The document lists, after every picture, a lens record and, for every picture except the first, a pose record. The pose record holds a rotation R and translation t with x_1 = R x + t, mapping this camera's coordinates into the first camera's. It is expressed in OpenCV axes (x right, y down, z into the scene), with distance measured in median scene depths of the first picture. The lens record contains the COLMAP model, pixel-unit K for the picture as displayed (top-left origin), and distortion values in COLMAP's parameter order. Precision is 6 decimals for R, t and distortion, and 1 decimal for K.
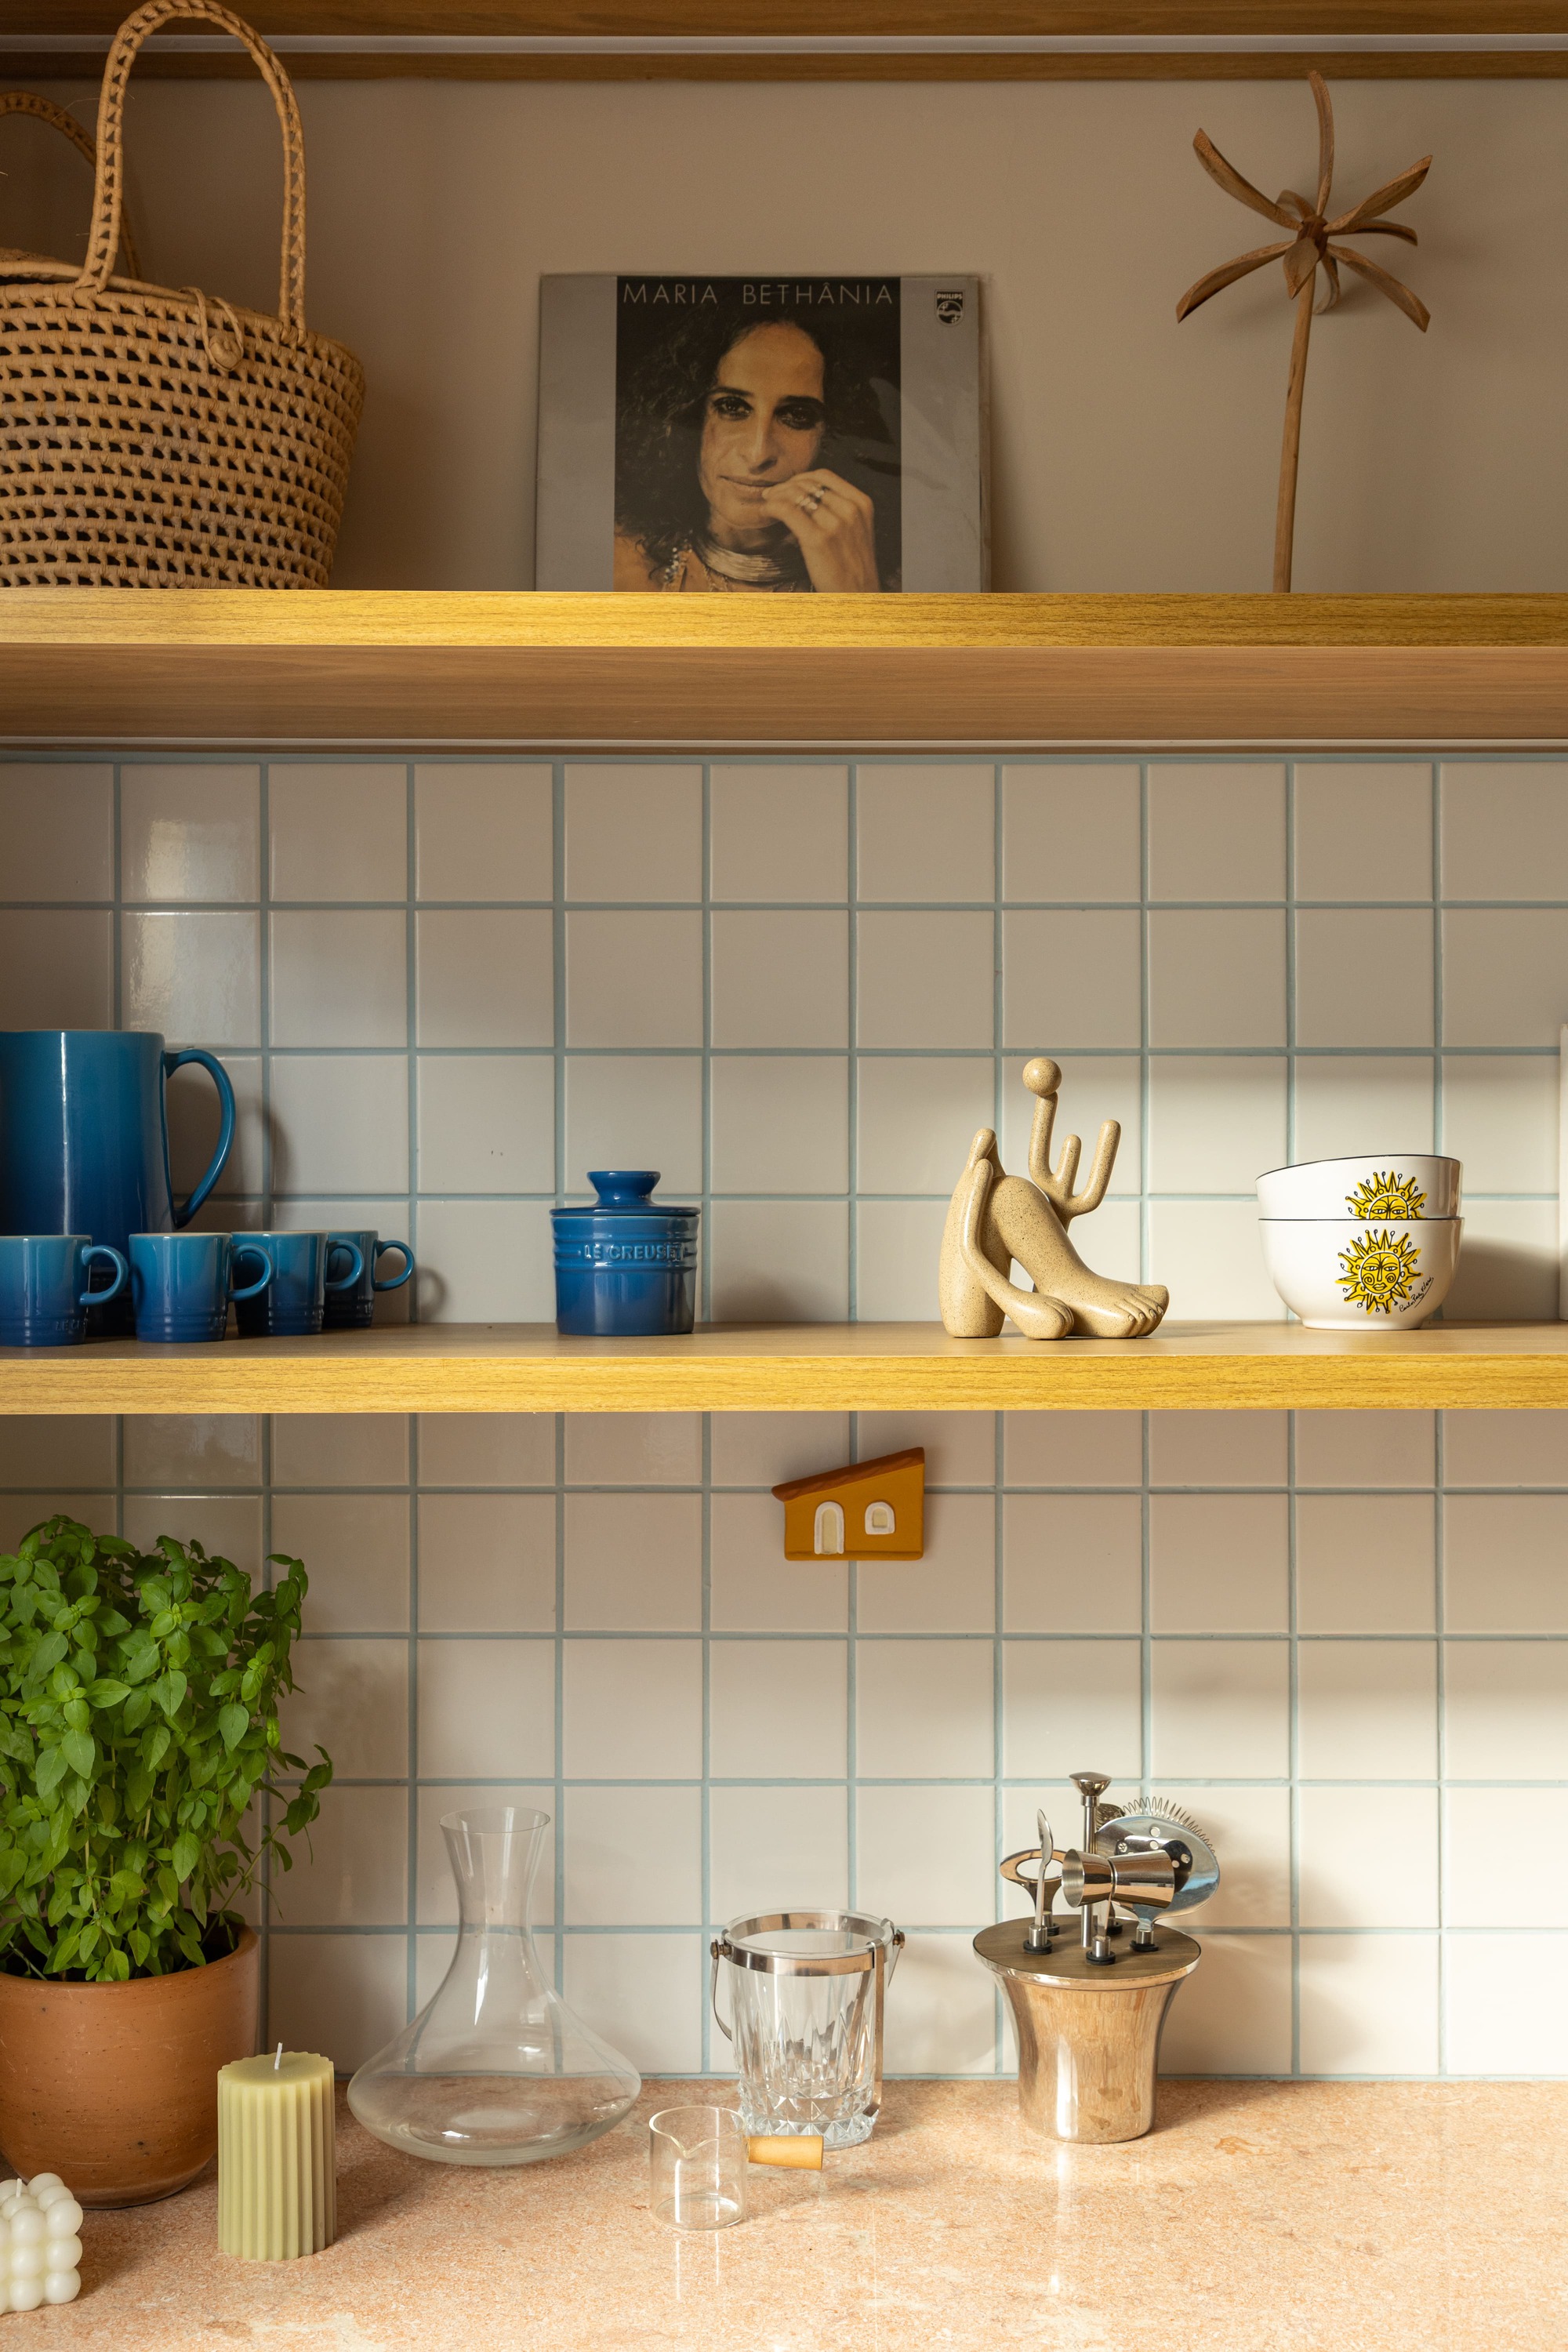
lens RADIAL K [[2639.8, 0, 711.6], [0, 2639.8, 1138.2], [0, 0, 1]] dist [0.003445, 0.002581]
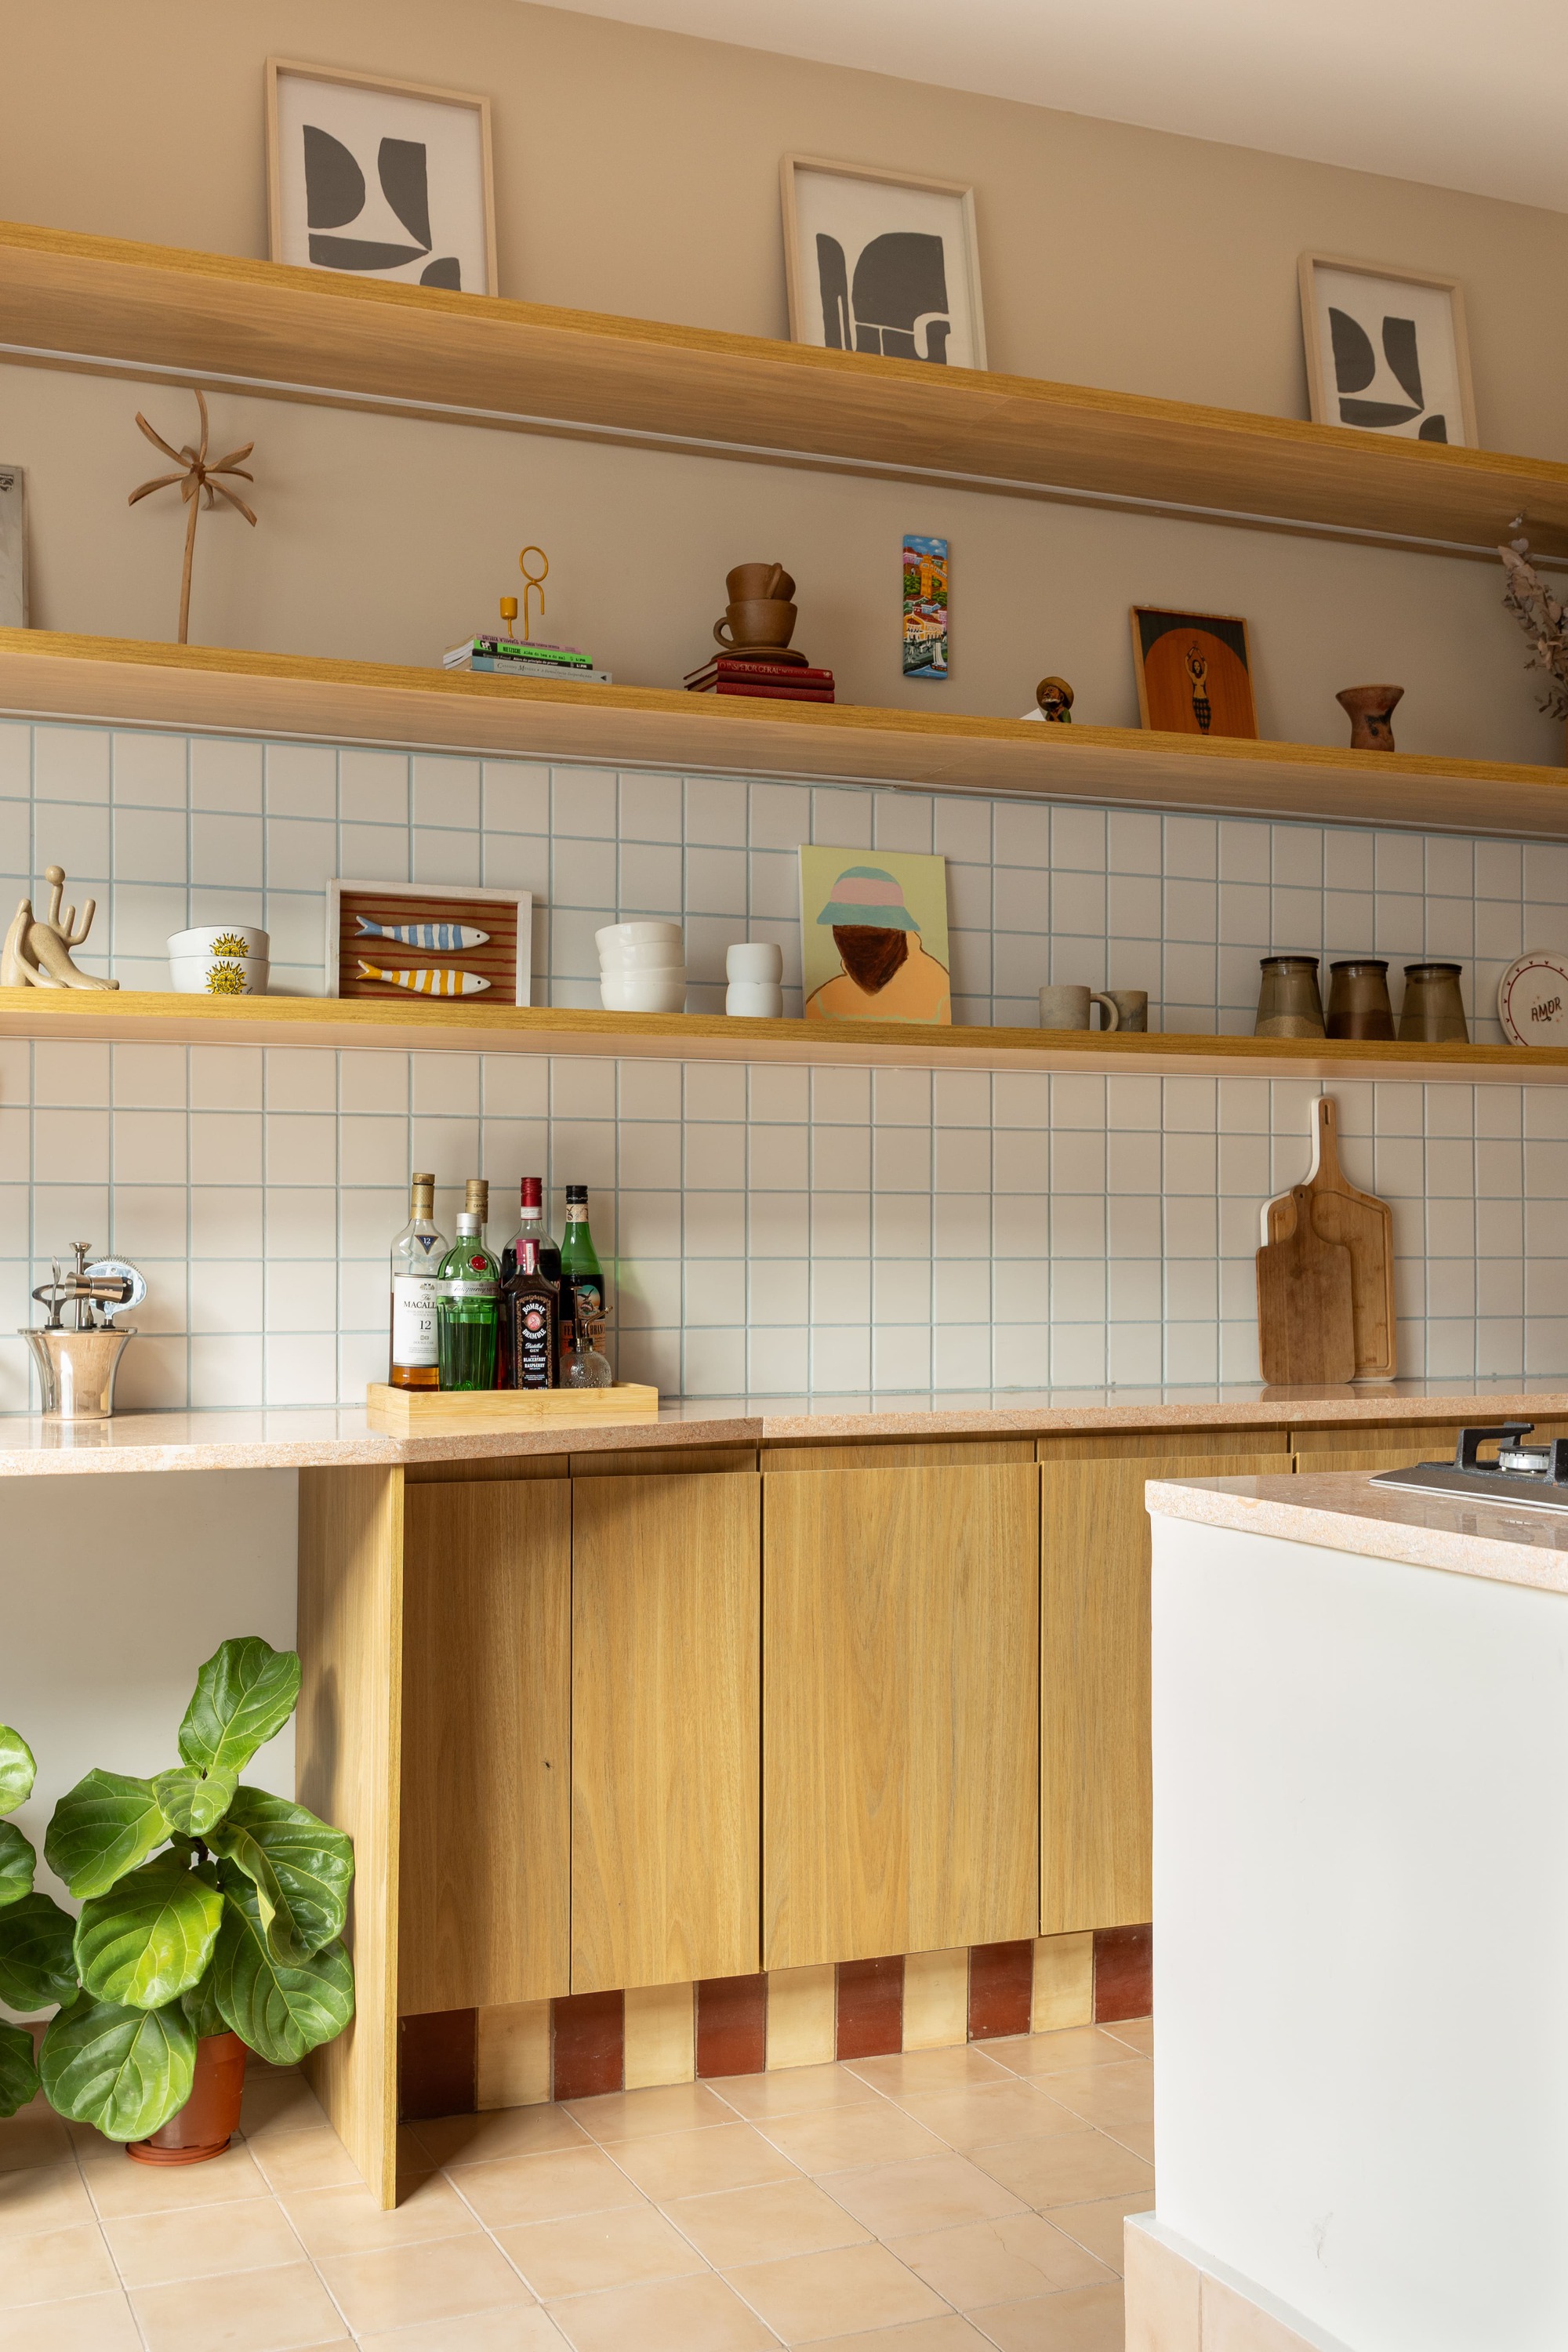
lens RADIAL K [[2504.3, 0, 852.9], [0, 2504.3, 1215.9], [0, 0, 1]] dist [0.009827, 0.003078]
pose [[0.909787, 0.003747, 0.415058, -0.107457], [-0.002485, 0.999990, -0.003582, 0.227894], [-0.415068, 0.002227, 0.909788, -0.934618]]
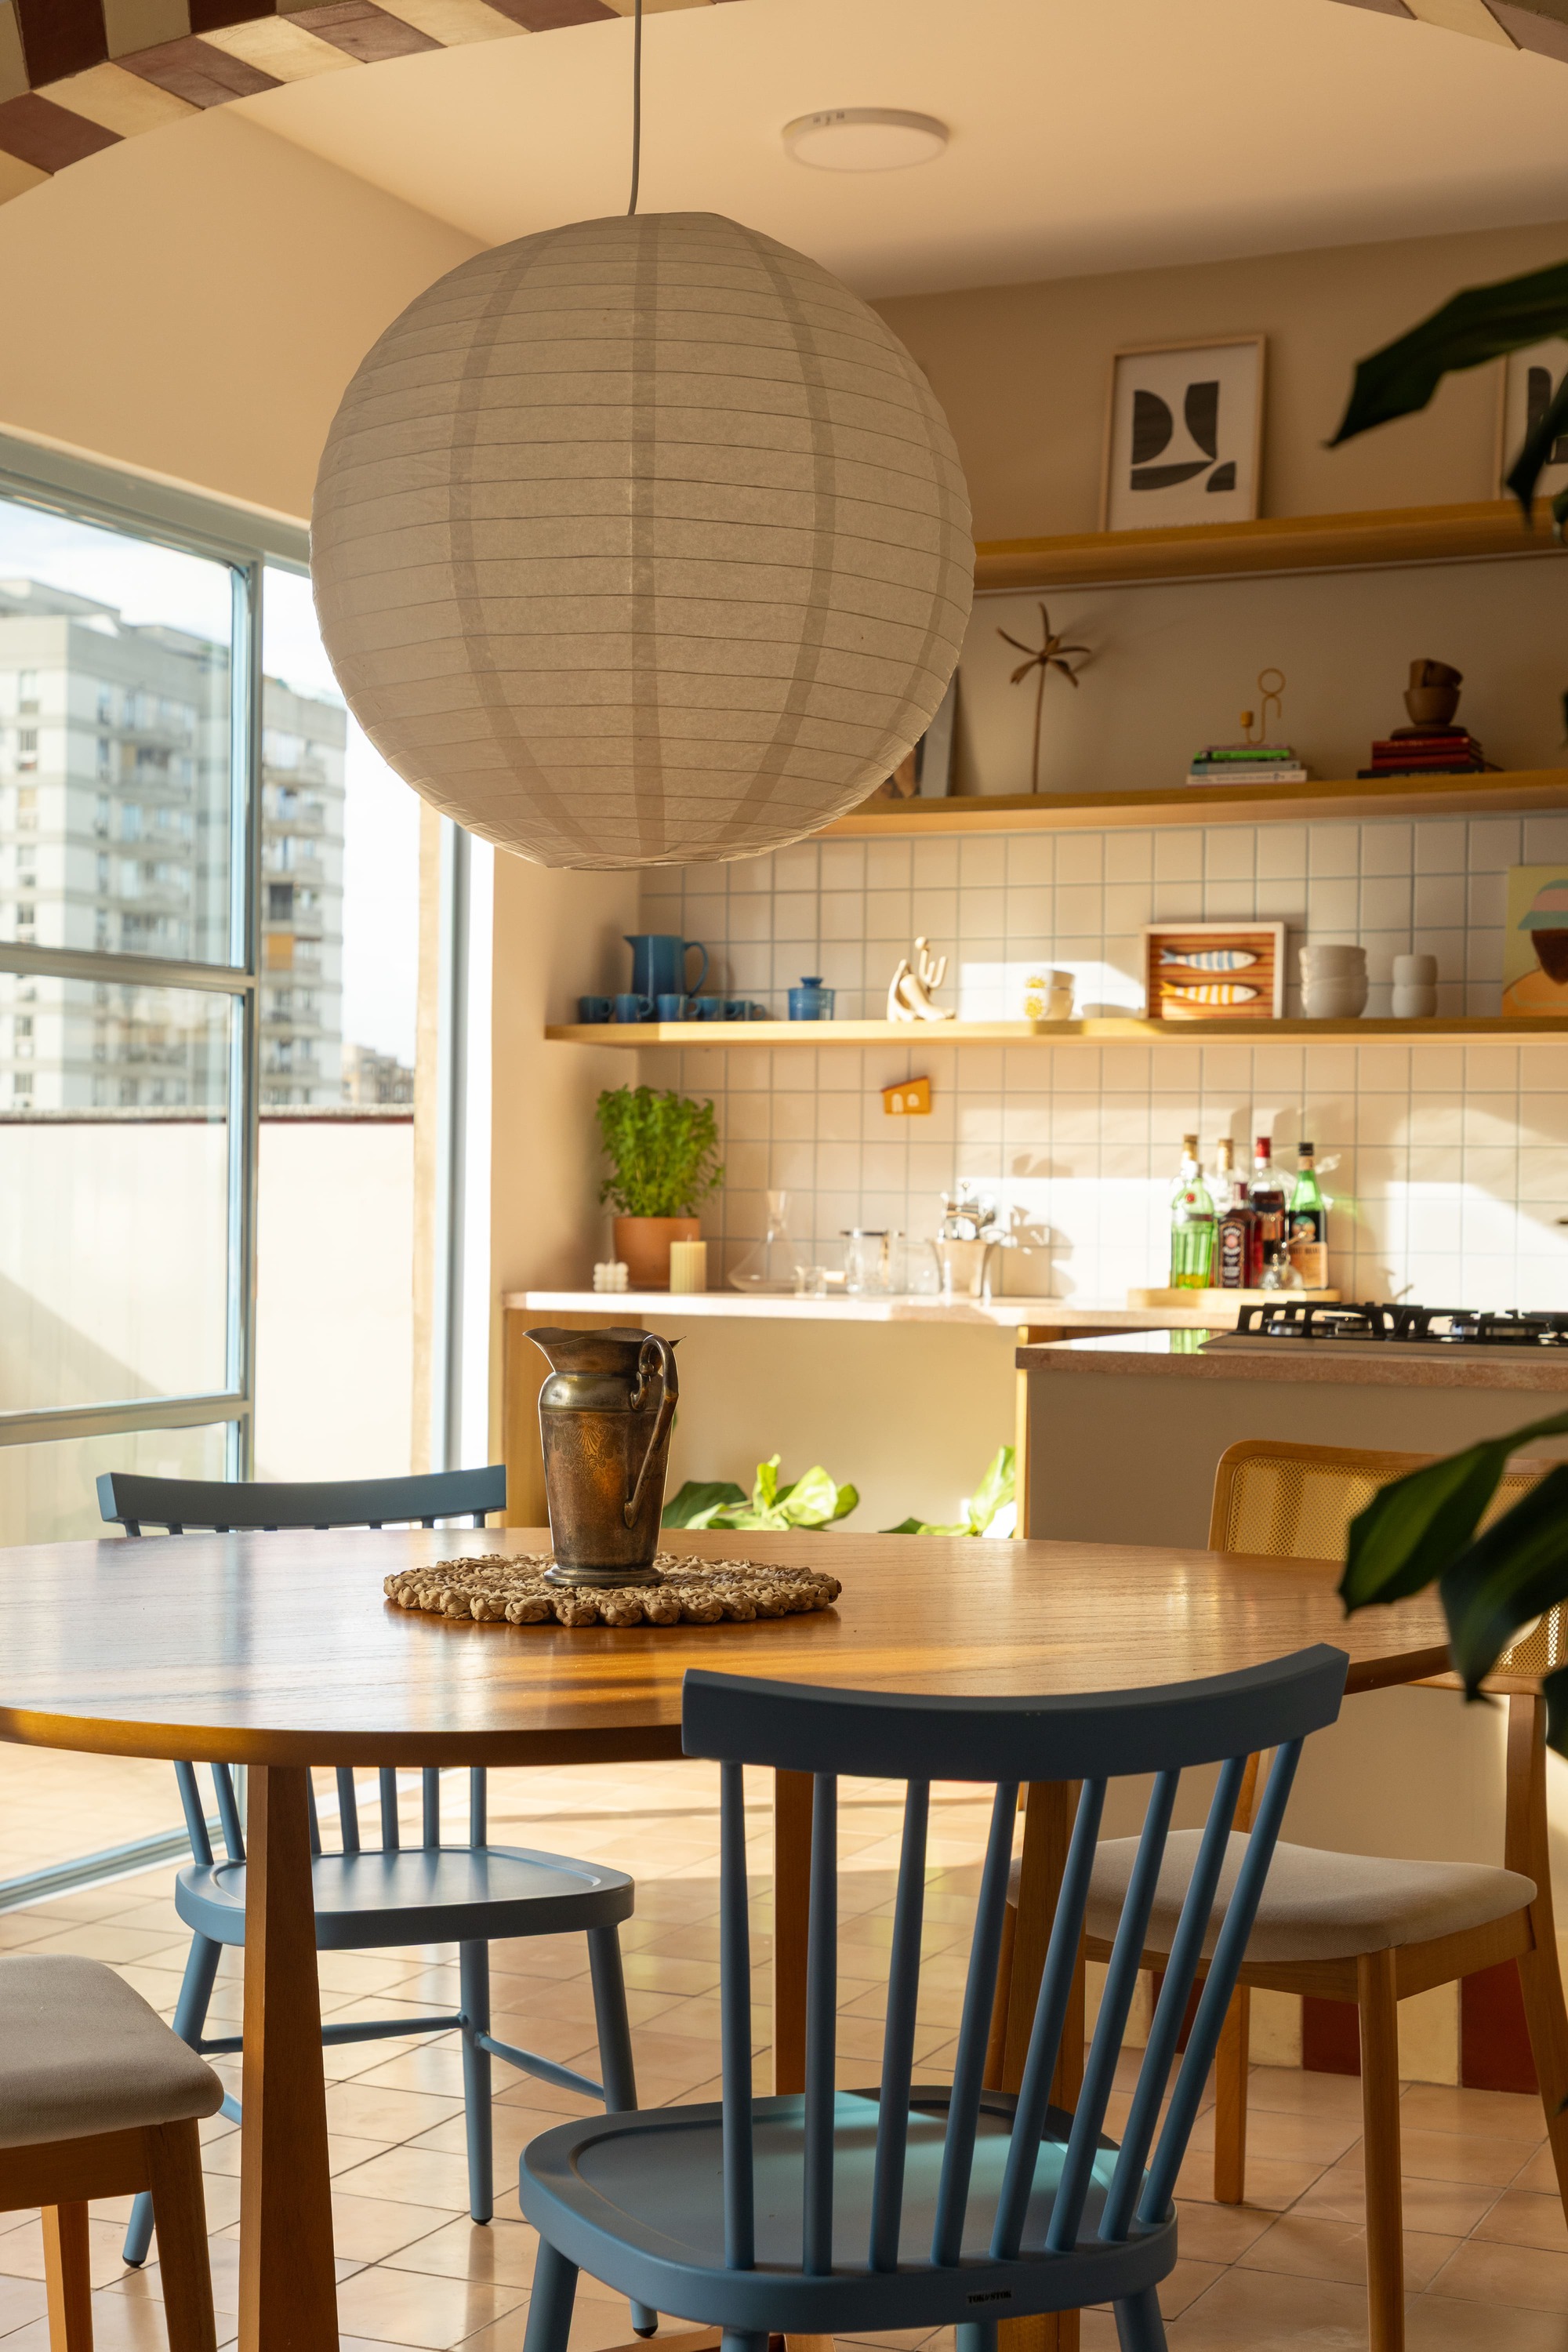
lens RADIAL K [[3523.0, 0, 784.0], [0, 3523.0, 1176.0], [0, 0, 1]] dist [0.054466, 0.012799]
pose [[0.913731, 0.008982, -0.406221, 1.566769], [-0.009426, 0.999955, 0.000908, 0.234010], [0.406211, 0.002999, 0.913774, -2.701855]]
